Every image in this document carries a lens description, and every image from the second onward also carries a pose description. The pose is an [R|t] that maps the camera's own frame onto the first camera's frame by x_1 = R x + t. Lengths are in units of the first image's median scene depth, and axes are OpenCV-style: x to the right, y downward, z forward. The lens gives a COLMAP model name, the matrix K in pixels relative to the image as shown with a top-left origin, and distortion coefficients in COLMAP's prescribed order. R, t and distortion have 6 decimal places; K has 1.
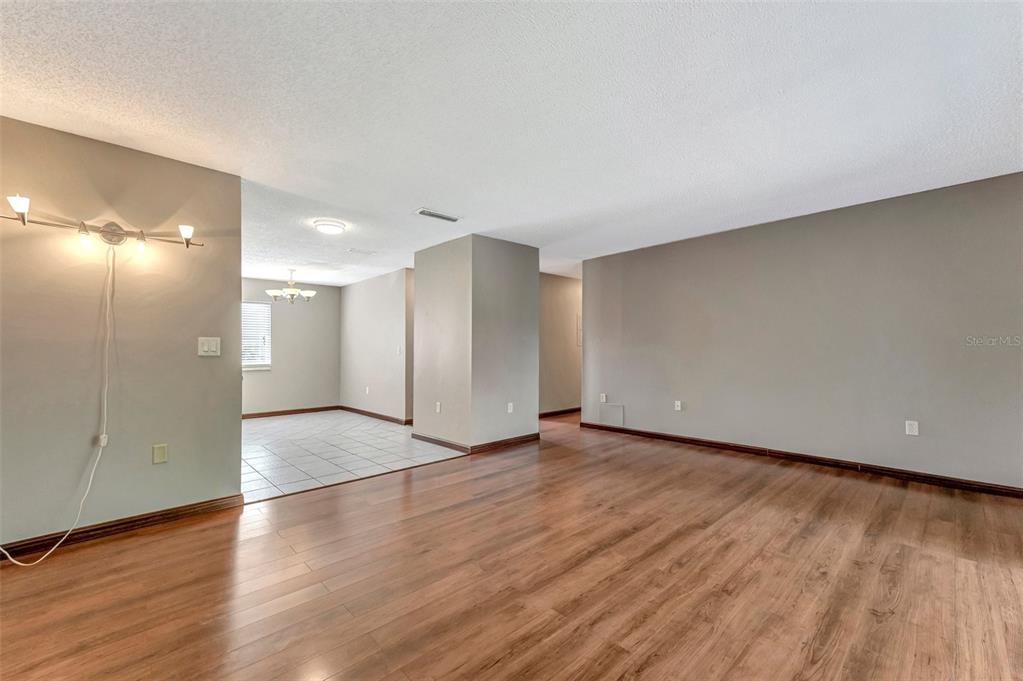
lens RADIAL K [[419.7, 0, 516.5], [0, 419.7, 347.4], [0, 0, 1]] dist [0.001923, 0.000319]
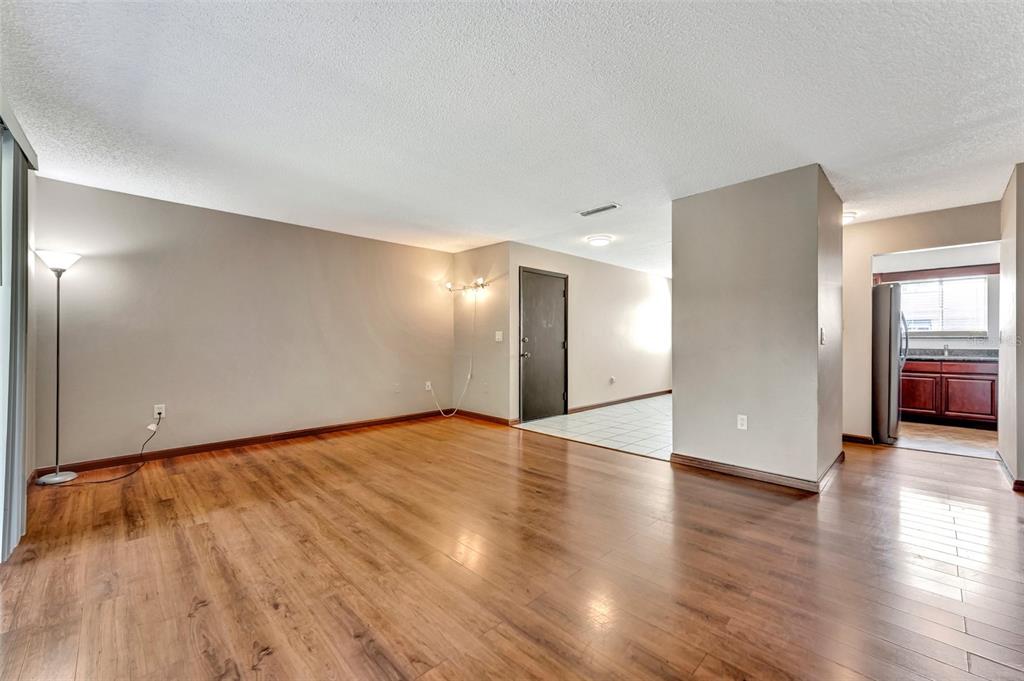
lens RADIAL K [[410.8, 0, 508.7], [0, 410.8, 345.9], [0, 0, 1]] dist [0.000236, 0.000130]
pose [[0.008646, 0.018849, -0.999785, 1.378420], [0.015055, 0.999707, 0.018977, 0.004775], [0.999849, -0.015216, 0.008359, 1.304441]]
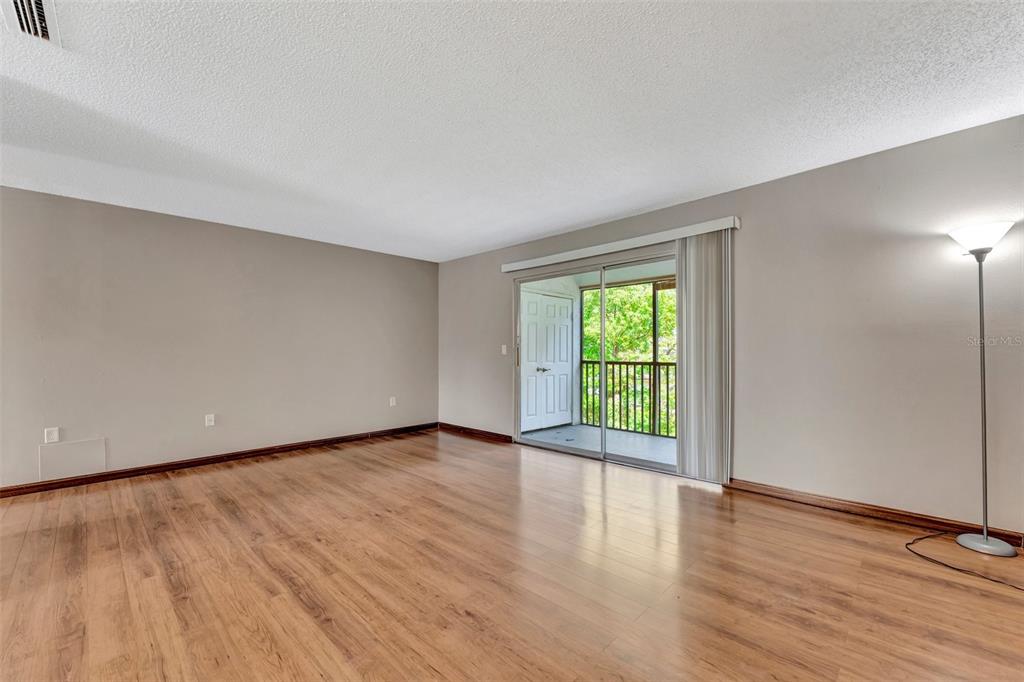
lens RADIAL K [[410.8, 0, 508.7], [0, 410.8, 346.4], [0, 0, 1]] dist [0.000236, 0.000130]
pose [[-0.045877, 0.023546, 0.998670, -0.975427], [-0.008727, 0.999675, -0.023971, 0.017431], [-0.998909, -0.009815, -0.045656, 0.969936]]
